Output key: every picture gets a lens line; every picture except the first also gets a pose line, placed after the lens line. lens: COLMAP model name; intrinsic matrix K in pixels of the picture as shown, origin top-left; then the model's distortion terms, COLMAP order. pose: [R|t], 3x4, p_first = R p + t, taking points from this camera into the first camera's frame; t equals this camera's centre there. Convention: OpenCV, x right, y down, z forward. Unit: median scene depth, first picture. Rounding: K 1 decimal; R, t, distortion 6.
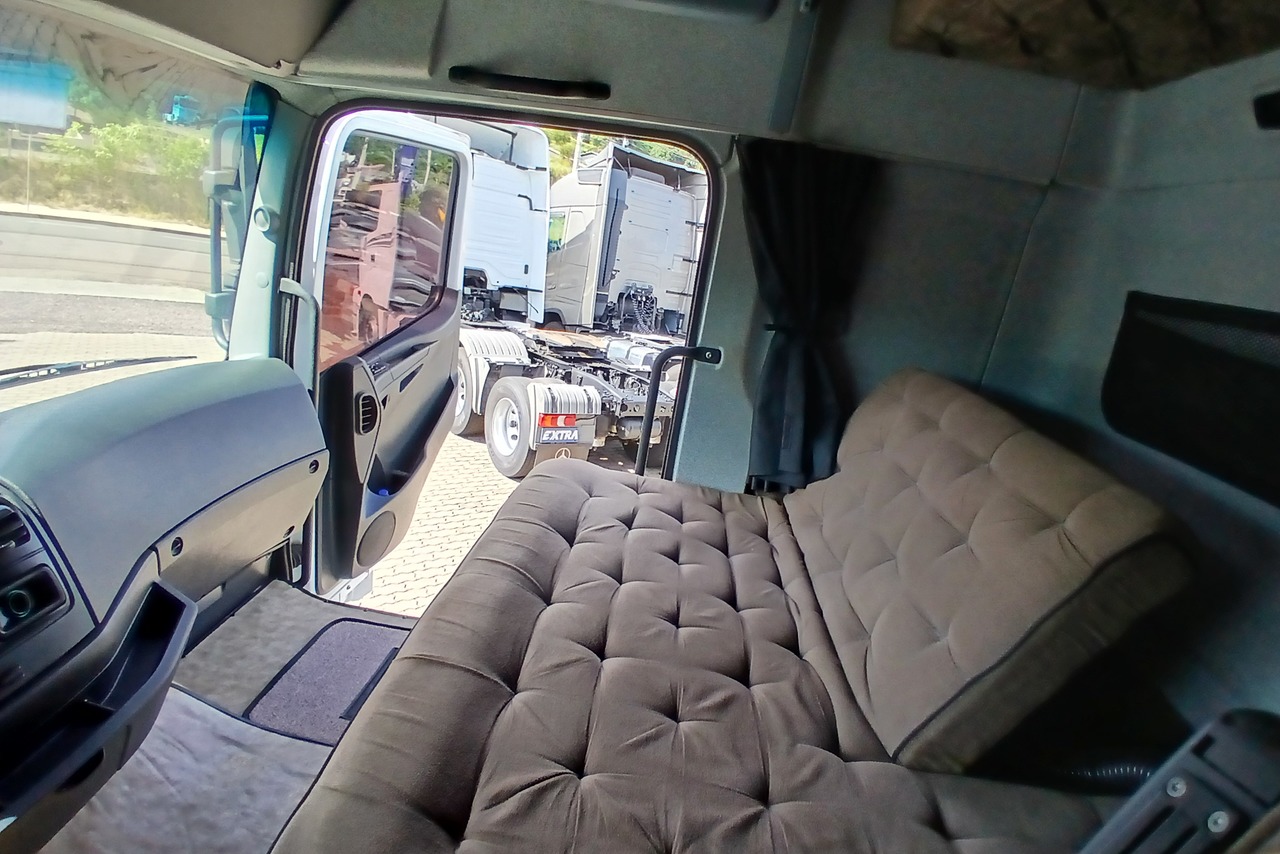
lens RADIAL K [[640.8, 0, 637.5], [0, 640.8, 446.9], [0, 0, 1]] dist [0.003613, -0.045216]
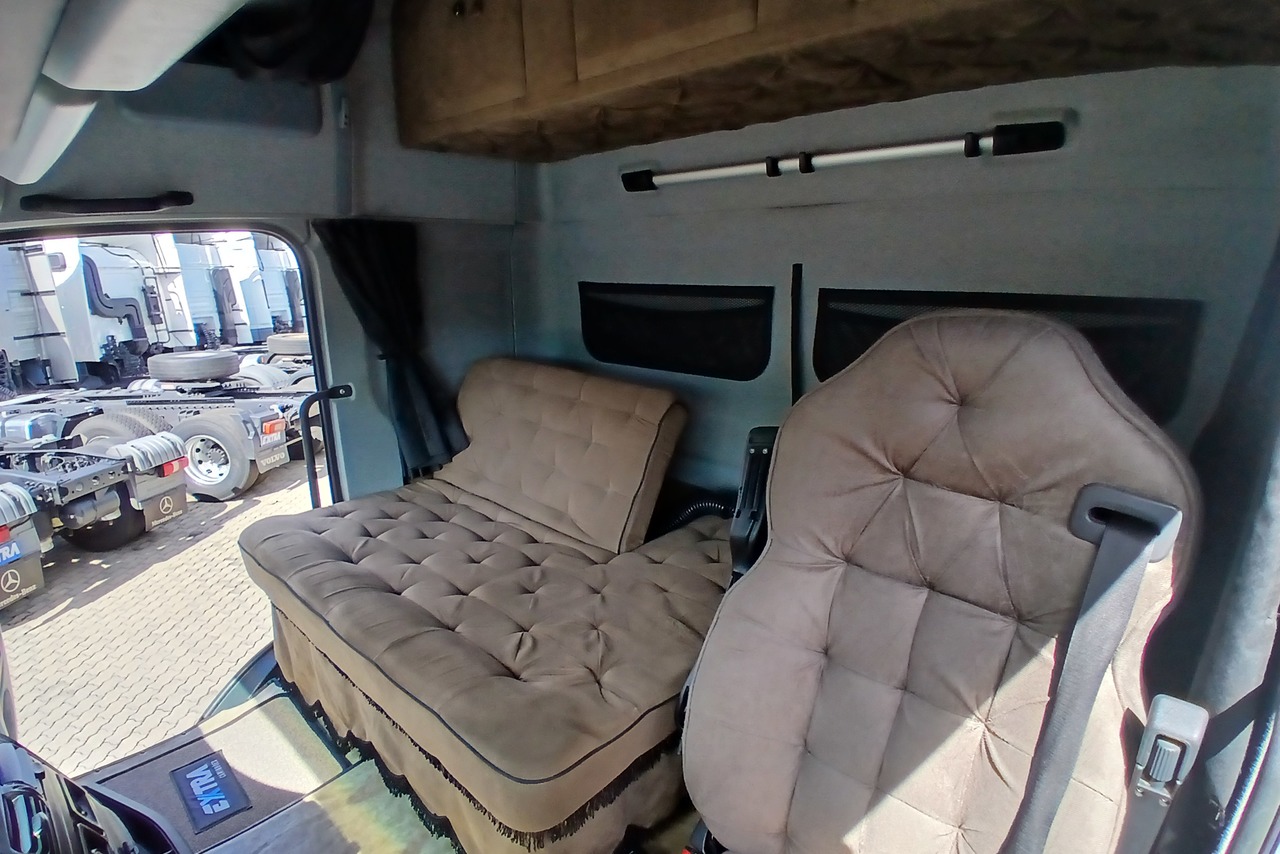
lens RADIAL K [[640.8, 0, 637.5], [0, 640.8, 446.9], [0, 0, 1]] dist [0.003613, -0.045216]
pose [[0.612344, -0.365159, 0.701209, -0.489191], [0.332728, 0.923600, 0.190409, -0.101765], [-0.717166, 0.116716, 0.687060, -0.258916]]
